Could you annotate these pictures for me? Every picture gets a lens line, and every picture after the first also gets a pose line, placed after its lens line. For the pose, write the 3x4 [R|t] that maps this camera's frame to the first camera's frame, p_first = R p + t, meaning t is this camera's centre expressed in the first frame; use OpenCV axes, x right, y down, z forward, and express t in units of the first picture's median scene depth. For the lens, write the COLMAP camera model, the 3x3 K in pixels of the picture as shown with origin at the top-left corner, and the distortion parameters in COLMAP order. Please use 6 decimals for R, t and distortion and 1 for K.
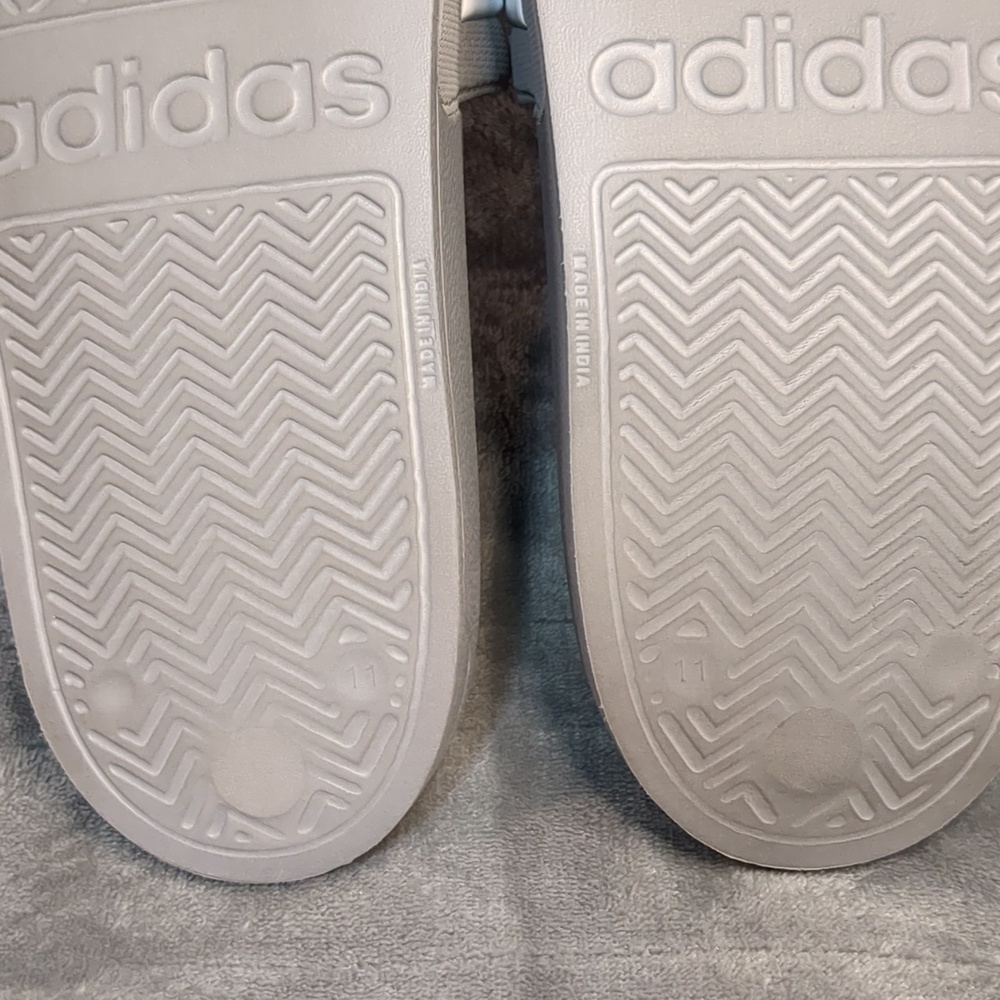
lens RADIAL K [[1934.9, 0, 512.4], [0, 1934.9, 515.6], [0, 0, 1]] dist [0.079180, 0.000000]
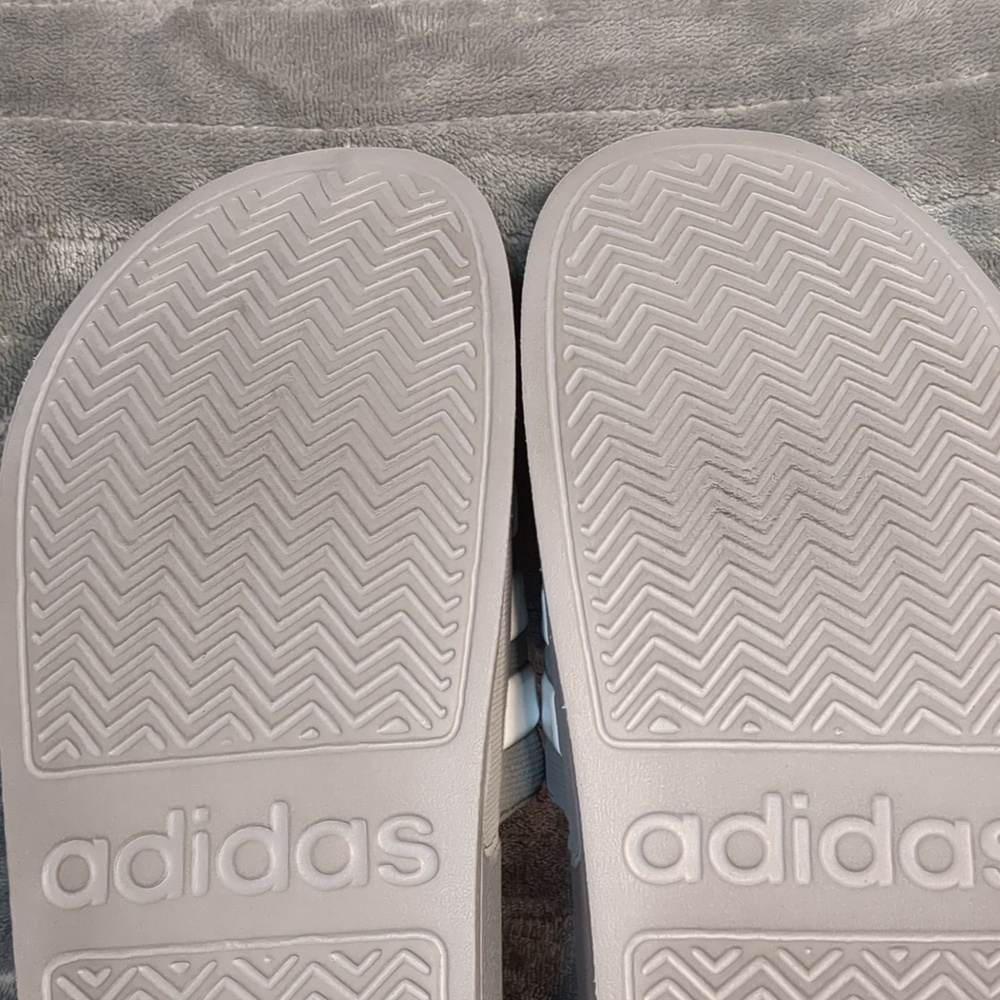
lens RADIAL K [[1934.9, 0, 519.4], [0, 1934.9, 531.0], [0, 0, 1]] dist [0.079180, 0.000000]
pose [[0.999591, 0.028159, 0.004963, -0.028841], [-0.026912, 0.985187, -0.169358, -0.213708], [-0.009658, 0.169156, 0.985542, -0.100890]]
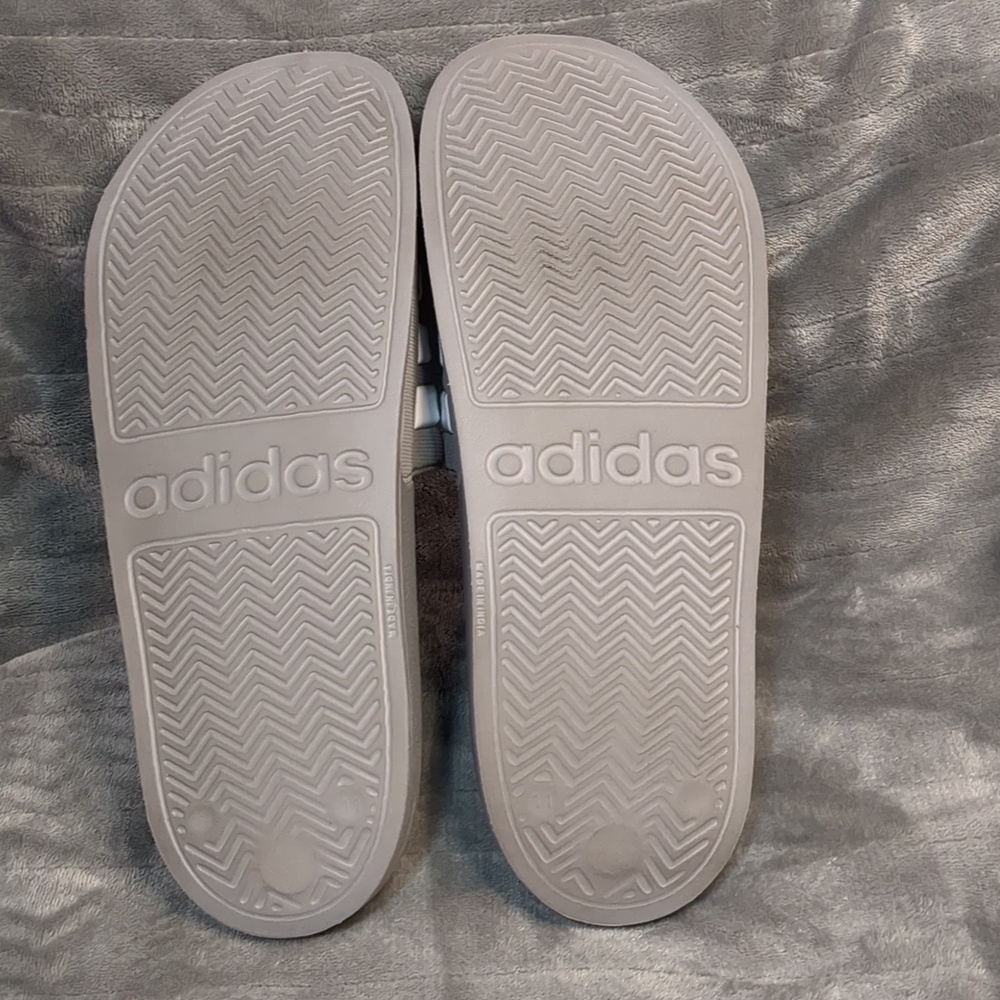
lens RADIAL K [[1934.9, 0, 521.6], [0, 1934.9, 497.3], [0, 0, 1]] dist [0.079180, 0.000000]
pose [[0.999634, 0.005968, 0.026395, 0.025888], [-0.000794, 0.981428, -0.191827, 0.142974], [-0.027050, 0.191736, 0.981074, -0.728103]]
